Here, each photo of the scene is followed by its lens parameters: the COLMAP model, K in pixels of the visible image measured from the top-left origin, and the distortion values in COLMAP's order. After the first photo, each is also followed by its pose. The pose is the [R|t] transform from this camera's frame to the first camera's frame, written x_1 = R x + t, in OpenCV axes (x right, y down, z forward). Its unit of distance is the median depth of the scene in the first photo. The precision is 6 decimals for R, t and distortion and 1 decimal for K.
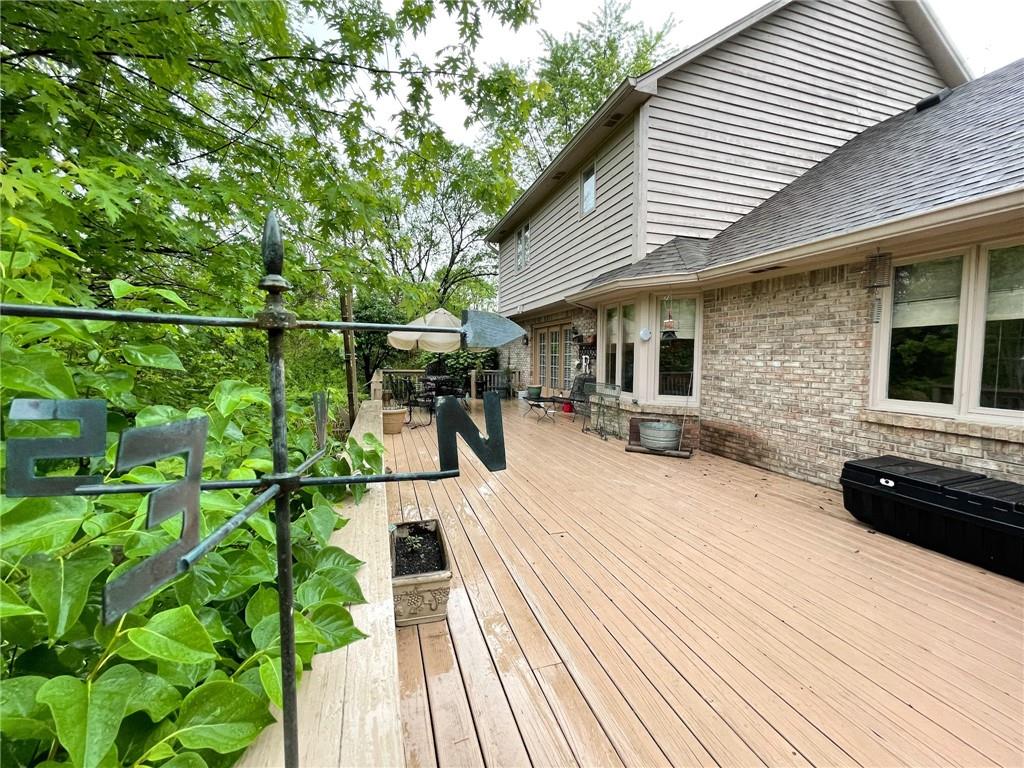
lens RADIAL K [[420.3, 0, 512.0], [0, 420.3, 384.0], [0, 0, 1]] dist [-0.001529, -0.000048]
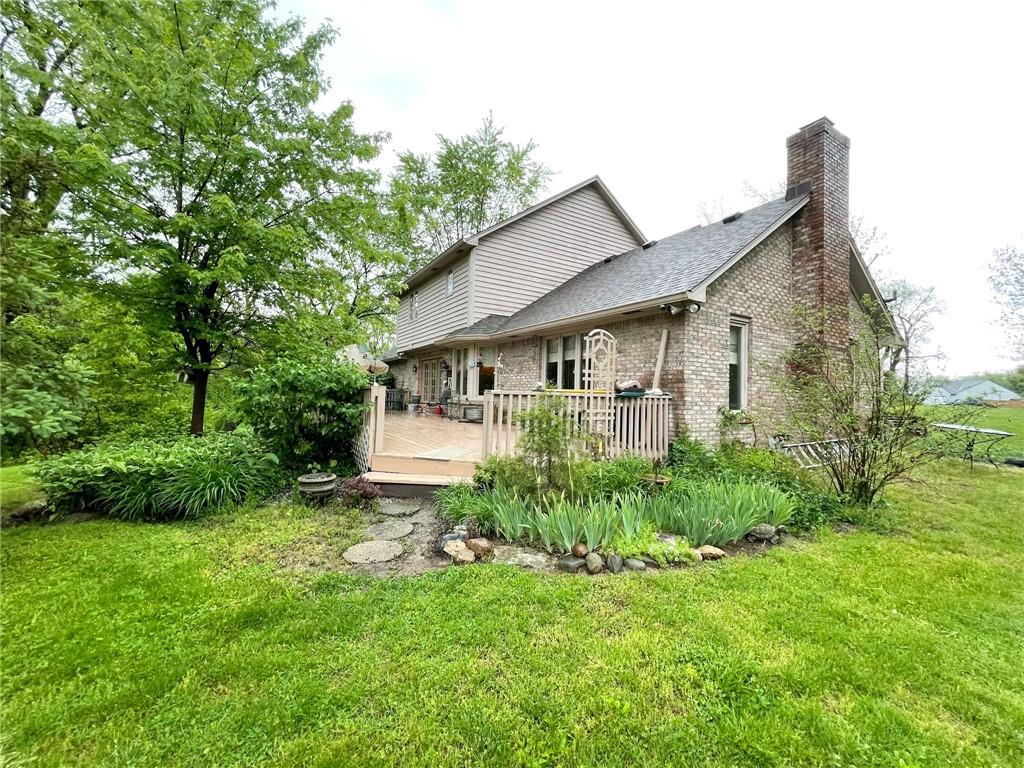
lens RADIAL K [[411.2, 0, 512.0], [0, 411.2, 384.0], [0, 0, 1]] dist [0.000097, 0.000018]
pose [[0.971422, 0.025192, 0.236017, 0.045734], [-0.005401, 0.996440, -0.084128, 0.115974], [-0.237296, 0.080449, 0.968100, -0.765335]]
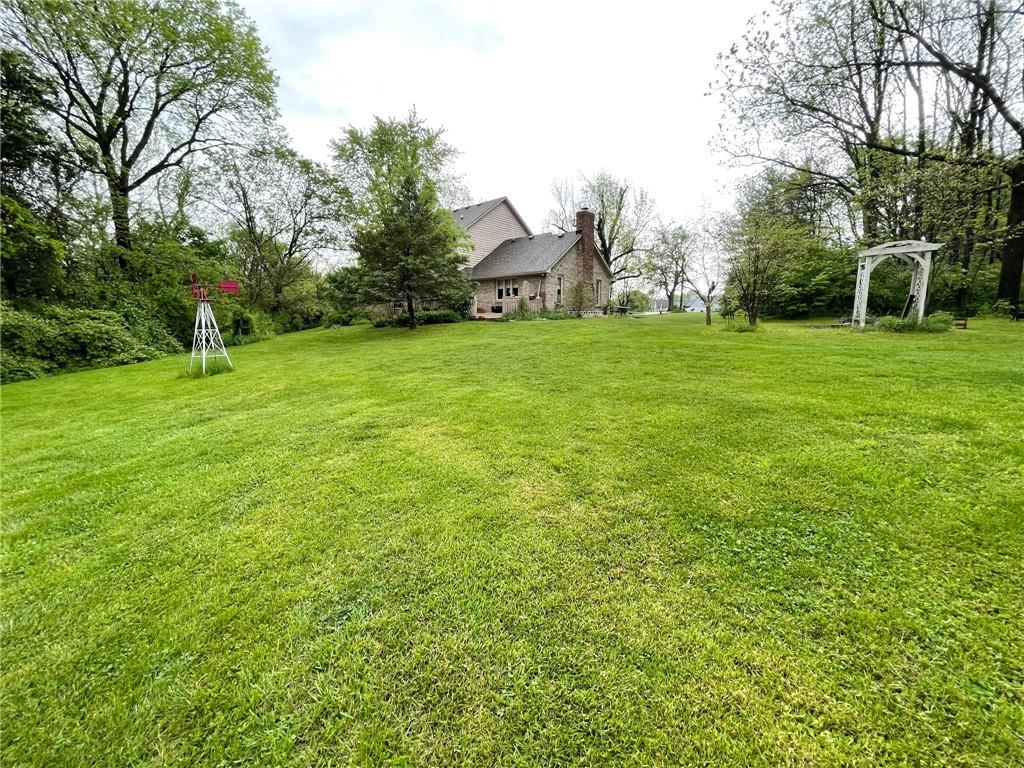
lens RADIAL K [[420.3, 0, 512.0], [0, 420.3, 384.0], [0, 0, 1]] dist [-0.001529, -0.000048]
pose [[0.852481, -0.082466, 0.516213, -1.390849], [0.043544, 0.995249, 0.087084, 0.441971], [-0.520942, -0.051760, 0.852021, -2.730379]]
